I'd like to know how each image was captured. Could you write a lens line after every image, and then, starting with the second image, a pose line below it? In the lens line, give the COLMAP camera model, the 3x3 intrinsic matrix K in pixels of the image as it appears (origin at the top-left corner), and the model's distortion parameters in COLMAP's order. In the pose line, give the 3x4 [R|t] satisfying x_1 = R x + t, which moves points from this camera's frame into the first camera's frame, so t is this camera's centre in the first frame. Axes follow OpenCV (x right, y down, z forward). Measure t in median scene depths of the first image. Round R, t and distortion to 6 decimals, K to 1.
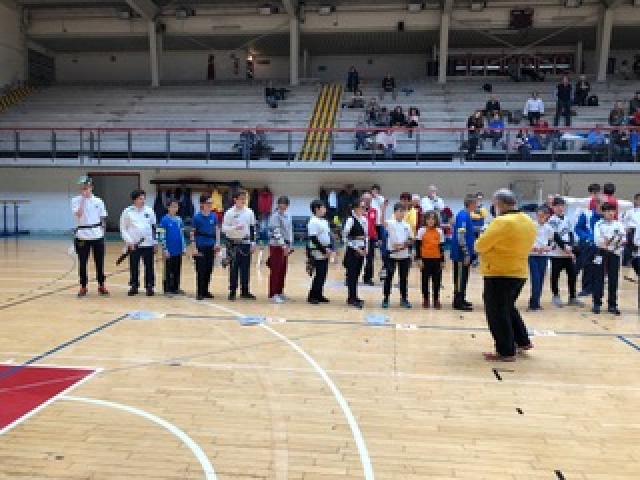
lens RADIAL K [[524.2, 0, 320.0], [0, 524.2, 240.0], [0, 0, 1]] dist [0.008067, 0.011229]
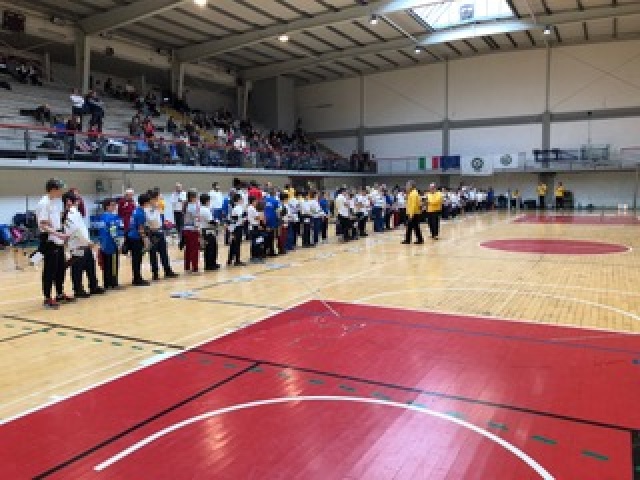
lens RADIAL K [[524.2, 0, 320.0], [0, 524.2, 240.0], [0, 0, 1]] dist [0.008067, 0.011229]
pose [[0.374742, -0.110392, 0.920534, -0.585829], [0.100219, 0.991891, 0.078151, -0.018266], [-0.921697, 0.062968, 0.382766, 0.100648]]
